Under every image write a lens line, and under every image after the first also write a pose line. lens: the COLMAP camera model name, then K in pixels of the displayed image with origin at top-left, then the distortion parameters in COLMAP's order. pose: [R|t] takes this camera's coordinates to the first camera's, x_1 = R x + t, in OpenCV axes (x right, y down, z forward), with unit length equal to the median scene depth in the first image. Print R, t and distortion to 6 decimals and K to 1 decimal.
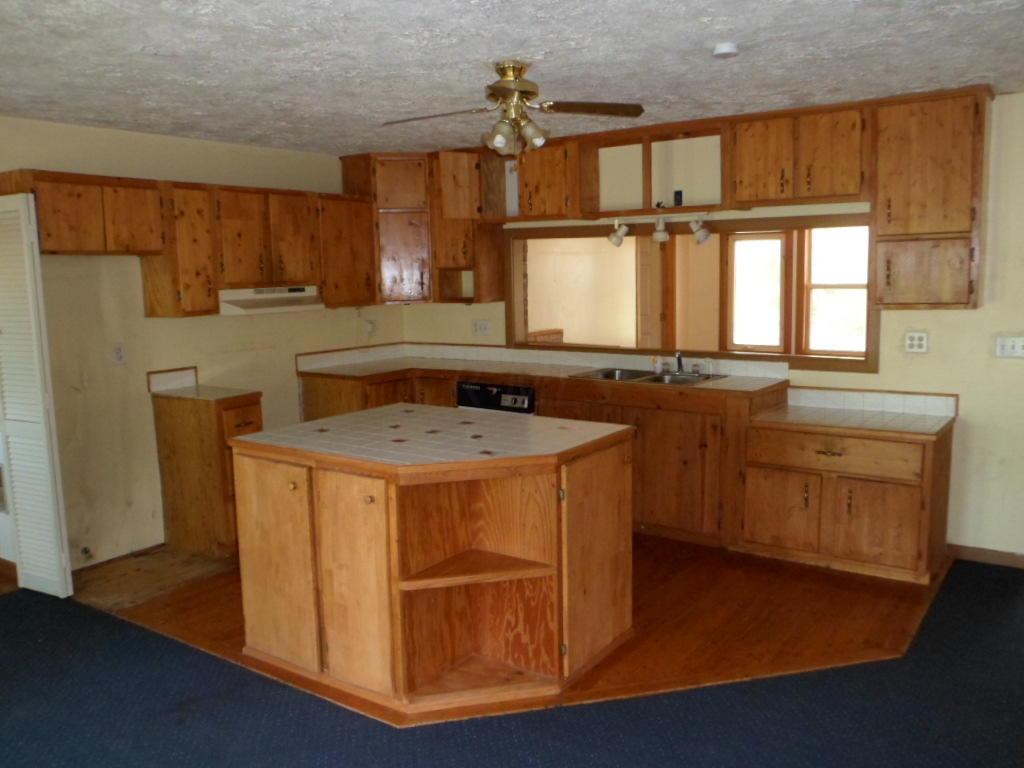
lens RADIAL K [[850.2, 0, 512.0], [0, 850.2, 384.0], [0, 0, 1]] dist [-0.046407, 0.004325]
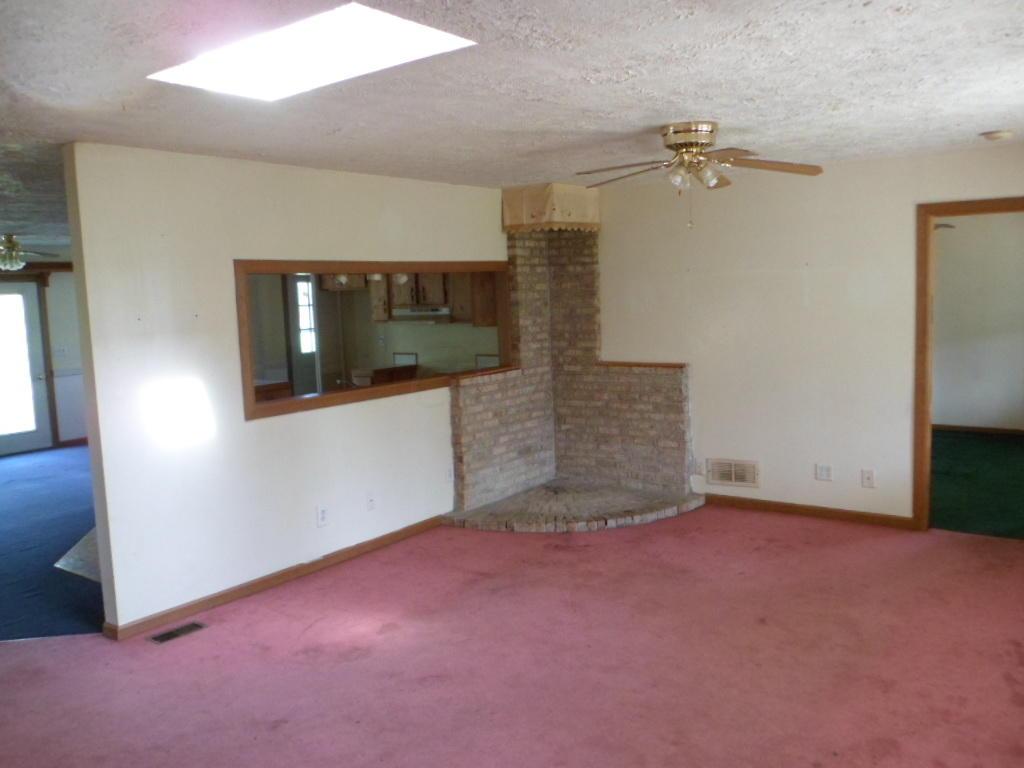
lens RADIAL K [[850.2, 0, 512.0], [0, 850.2, 384.0], [0, 0, 1]] dist [-0.046407, 0.004325]
pose [[-0.039357, 0.133452, -0.990273, 1.391207], [-0.090856, 0.986458, 0.136549, -0.224242], [0.995086, 0.095347, -0.026699, 1.341090]]
